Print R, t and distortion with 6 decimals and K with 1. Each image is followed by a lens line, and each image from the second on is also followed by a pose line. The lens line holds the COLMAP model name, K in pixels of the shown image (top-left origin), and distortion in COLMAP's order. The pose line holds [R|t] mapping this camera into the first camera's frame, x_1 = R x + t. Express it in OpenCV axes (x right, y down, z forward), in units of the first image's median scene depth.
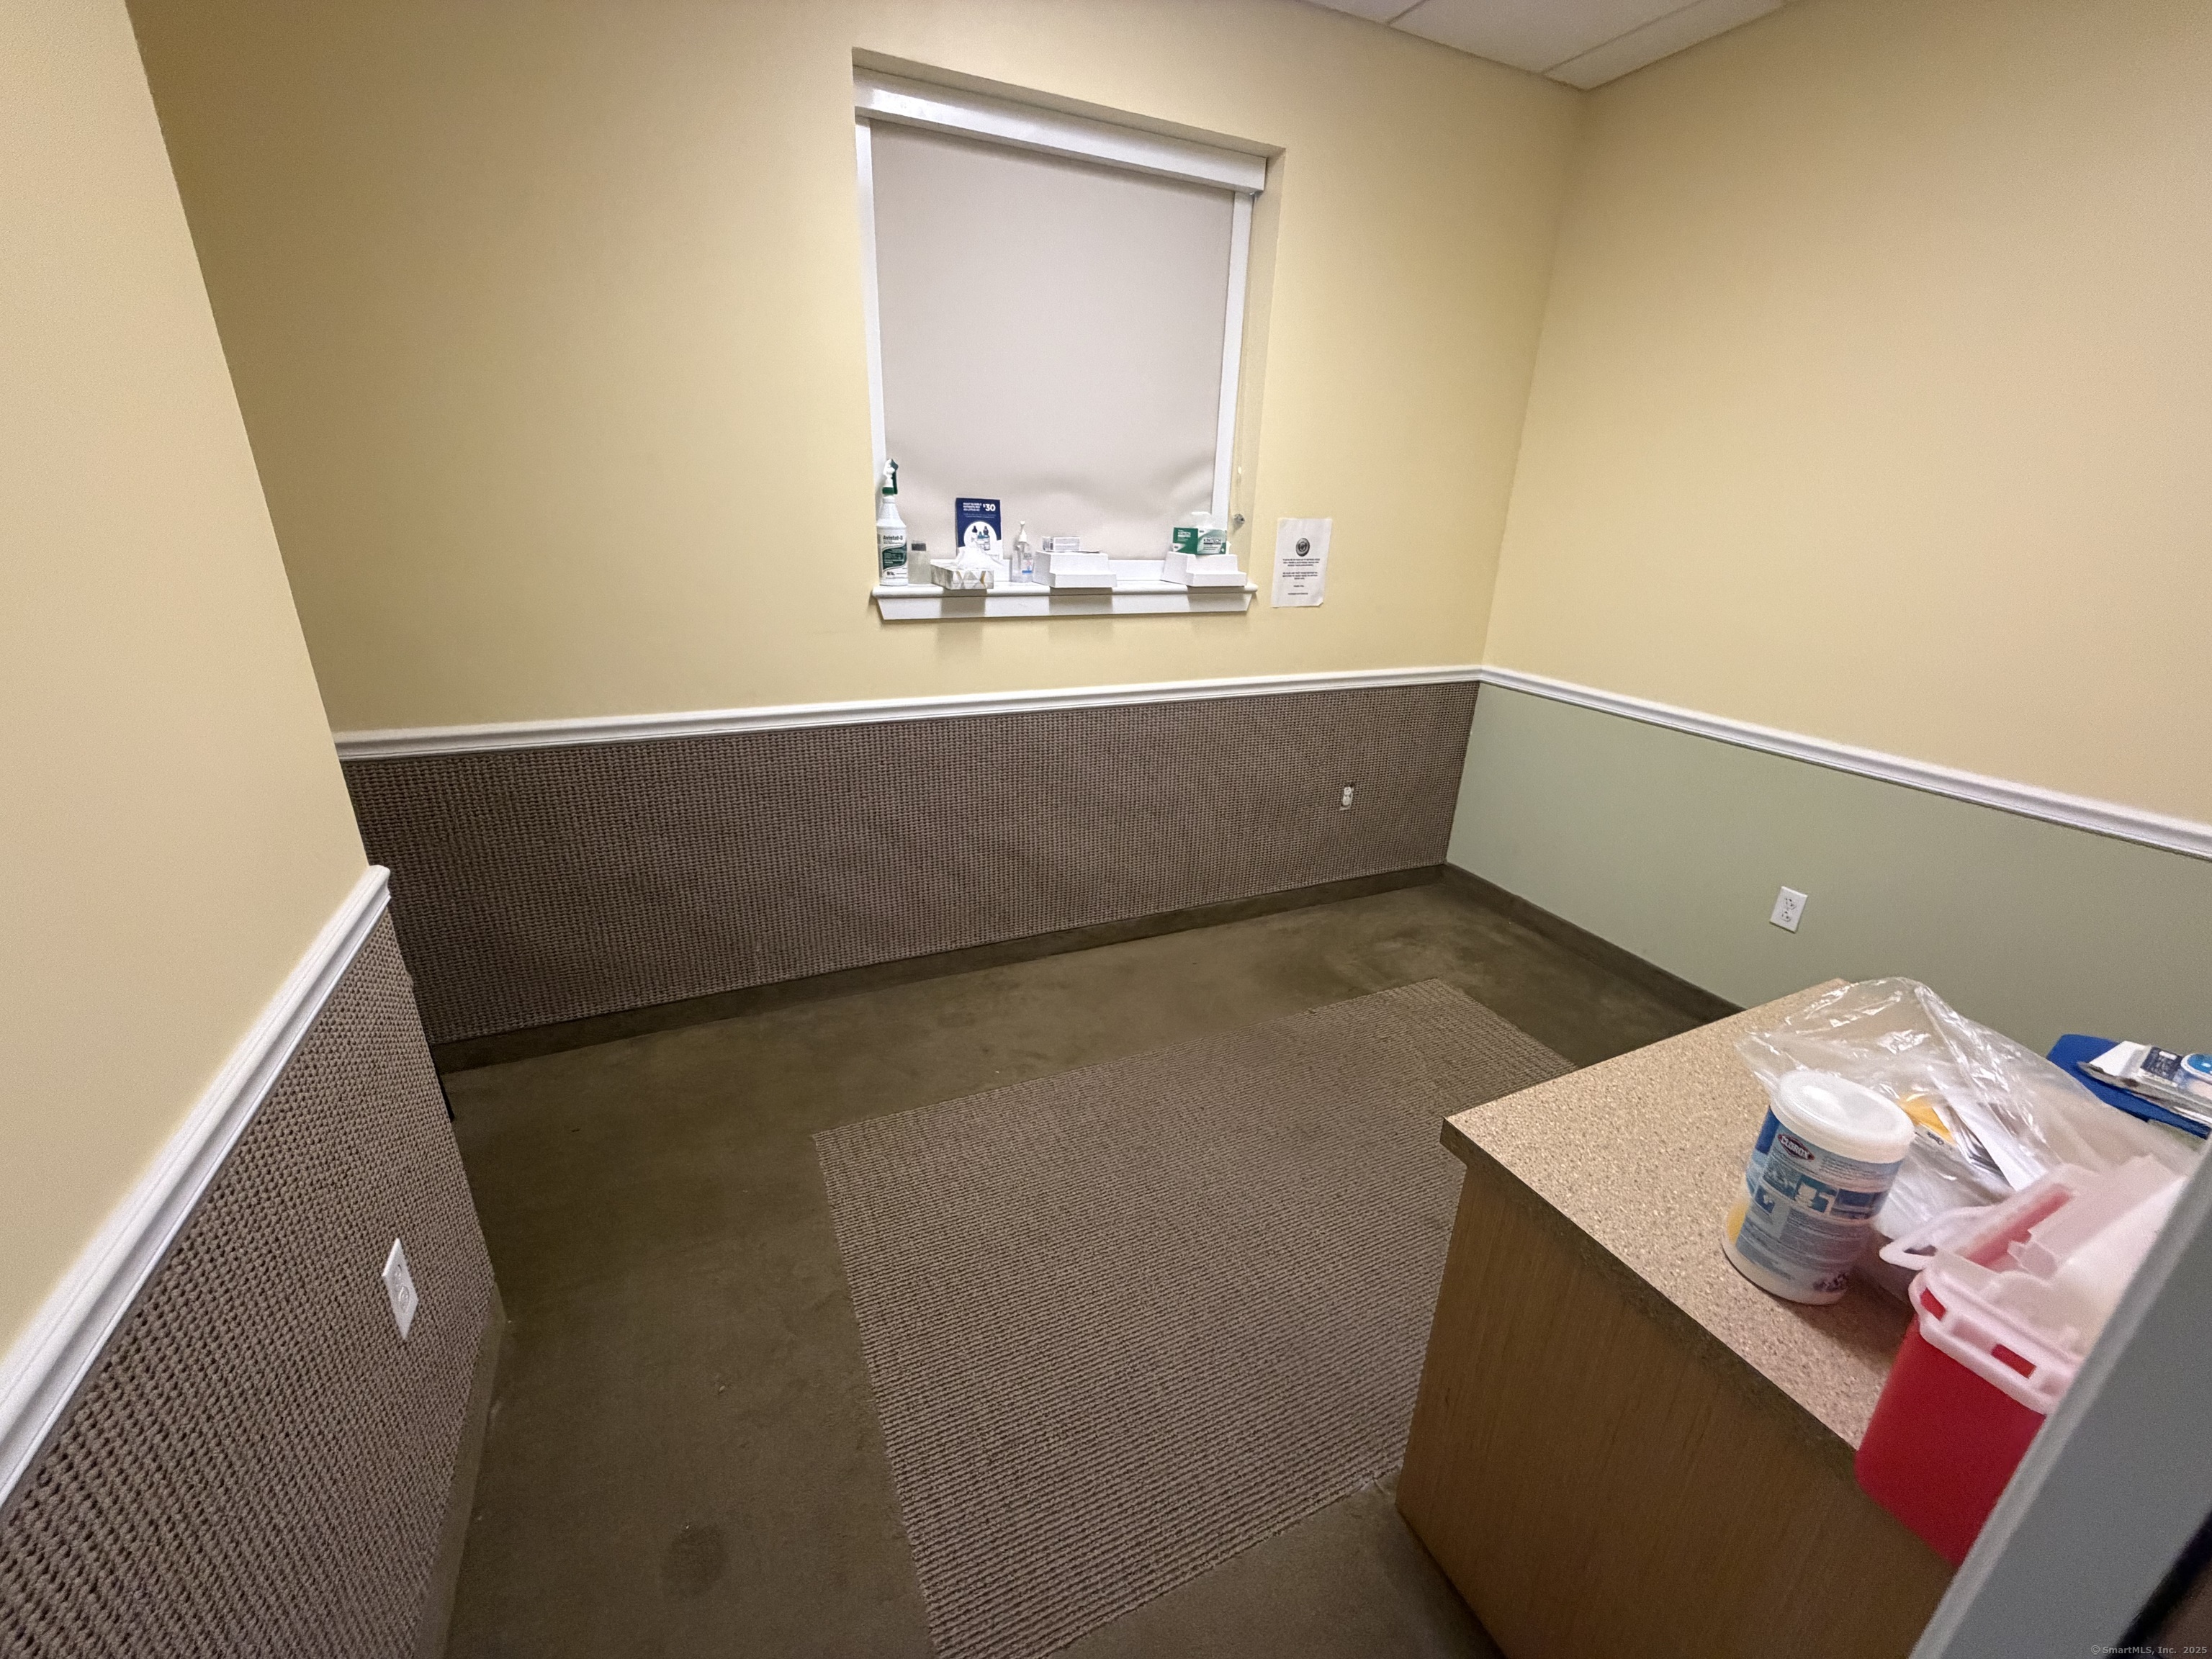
lens RADIAL K [[884.3, 0, 1096.5], [0, 884.3, 829.2], [0, 0, 1]] dist [0.001397, 0.000587]
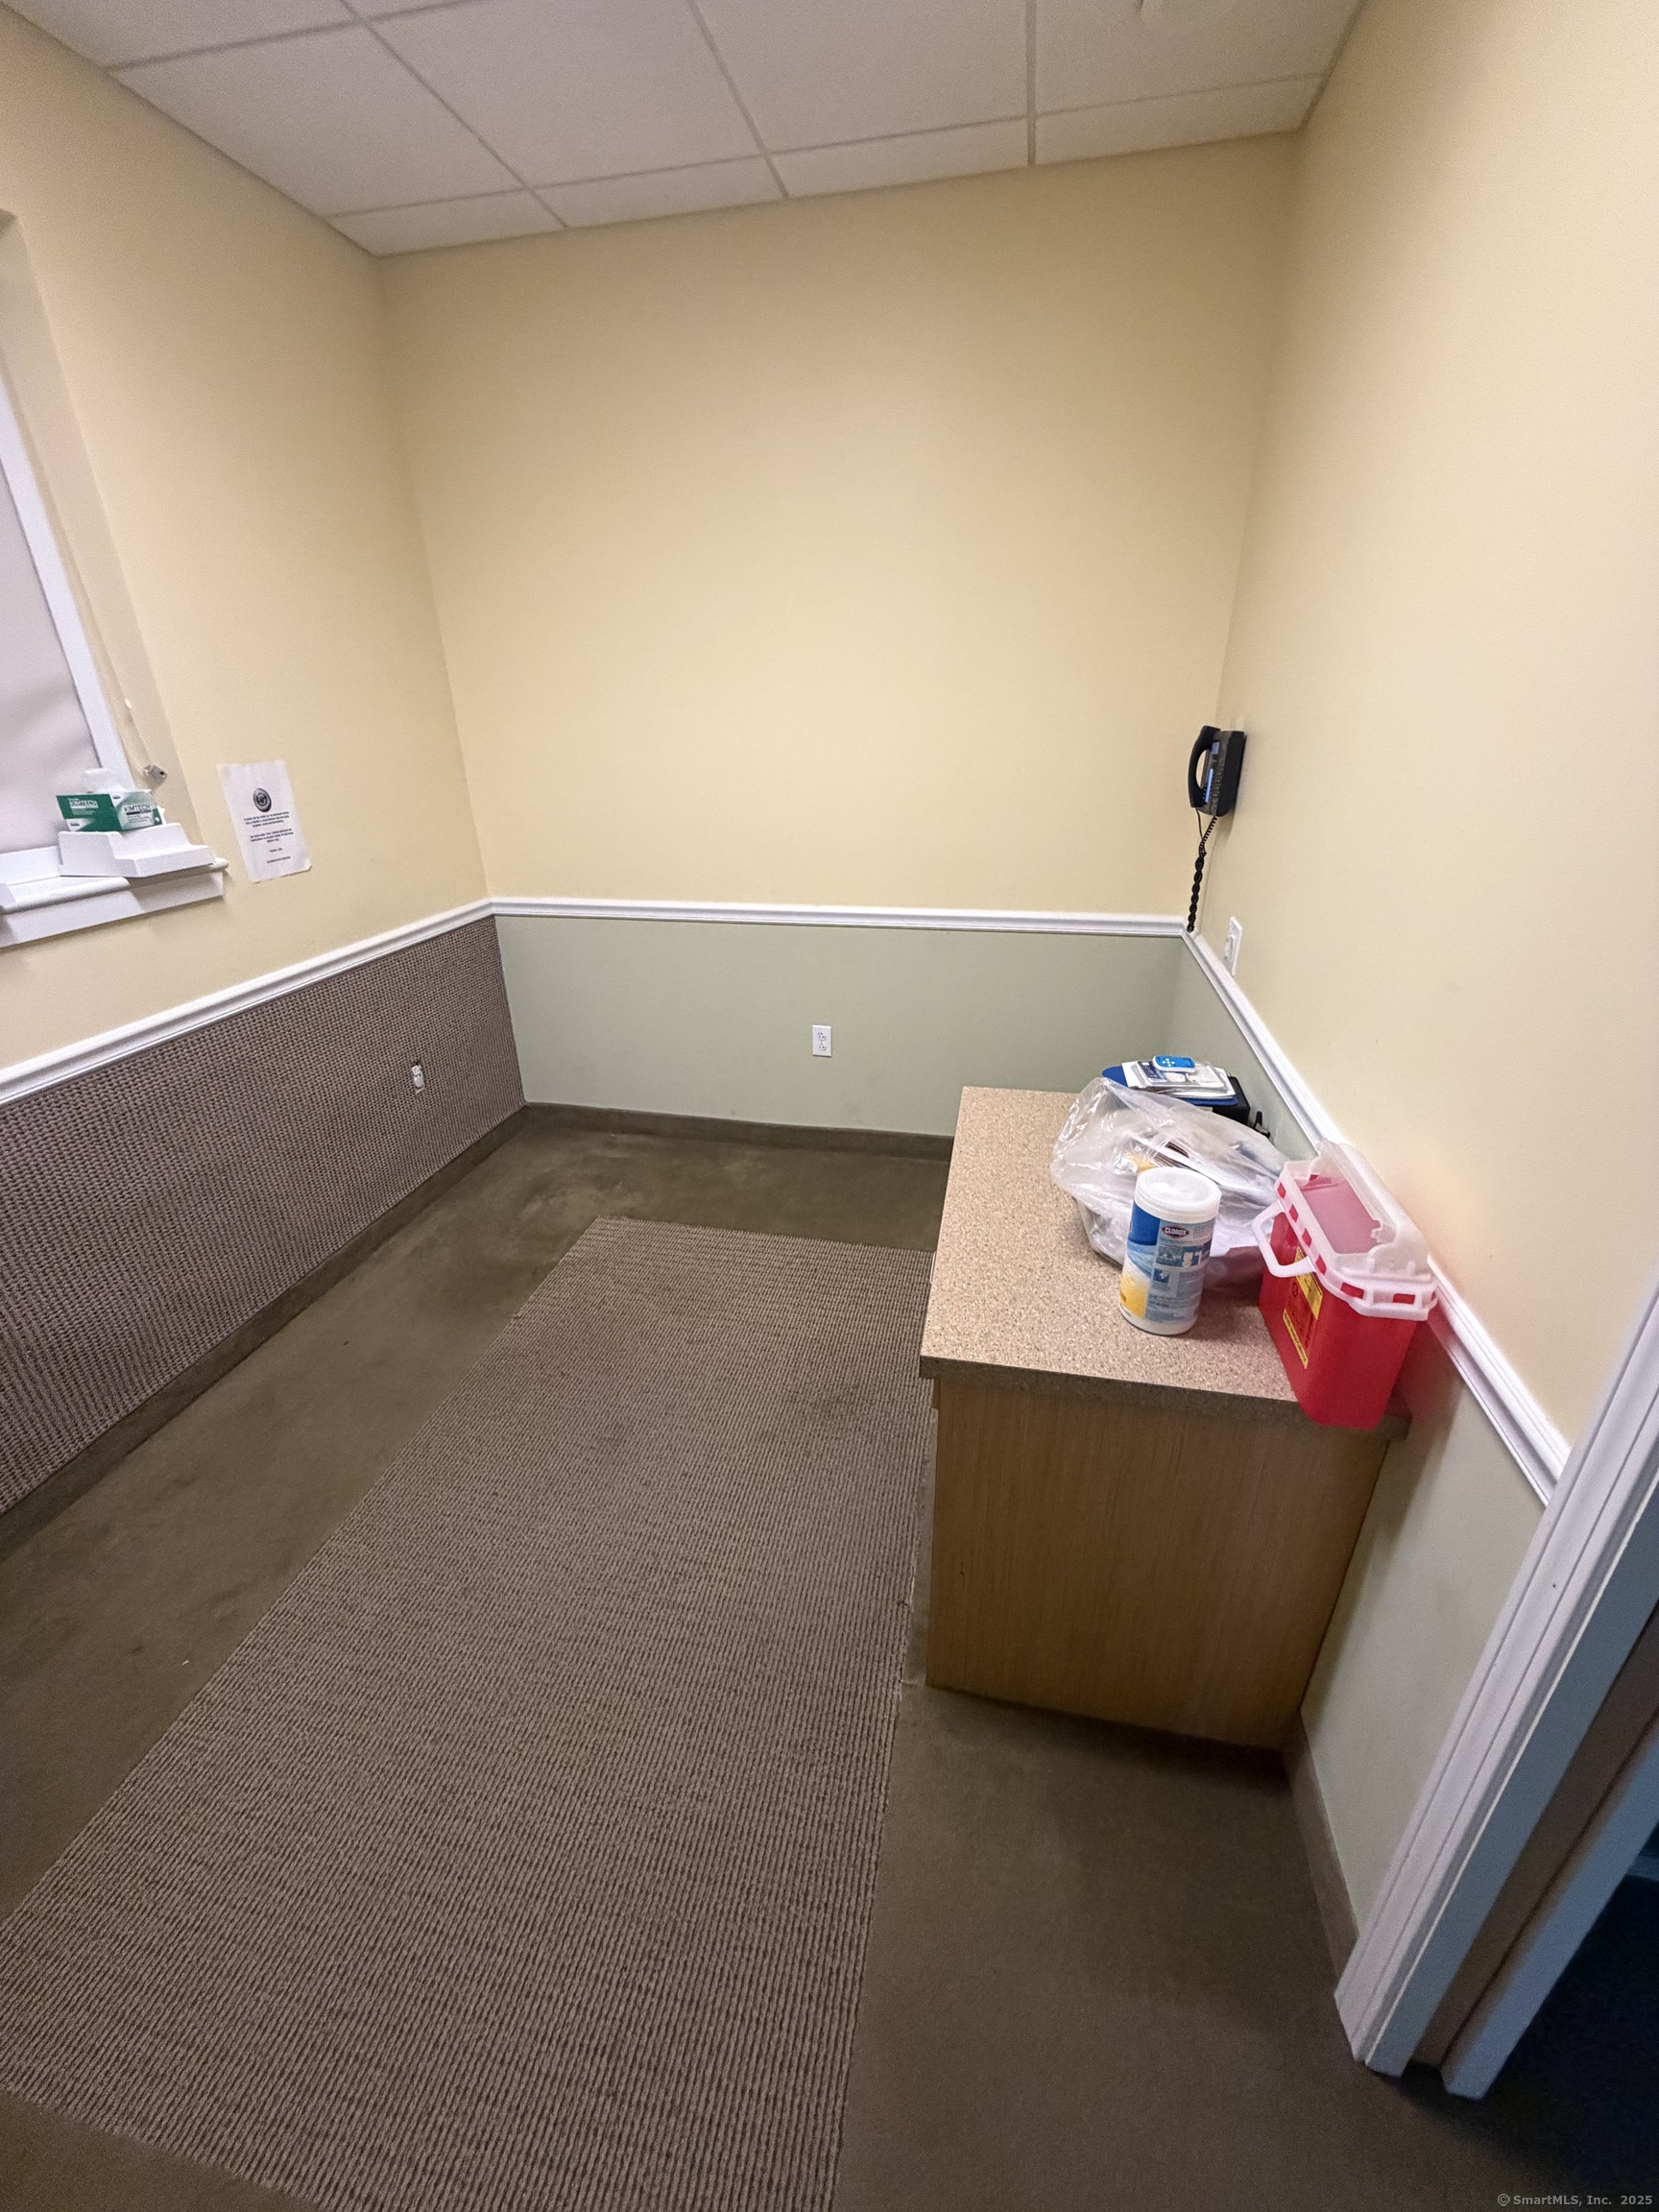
lens RADIAL K [[884.3, 0, 830.7], [0, 884.3, 1097.5], [0, 0, 1]] dist [0.001397, 0.000587]
pose [[0.597217, -0.364910, 0.714263, -0.121348], [0.317657, 0.925306, 0.207128, -0.081550], [-0.736496, 0.103191, 0.668525, 0.142403]]
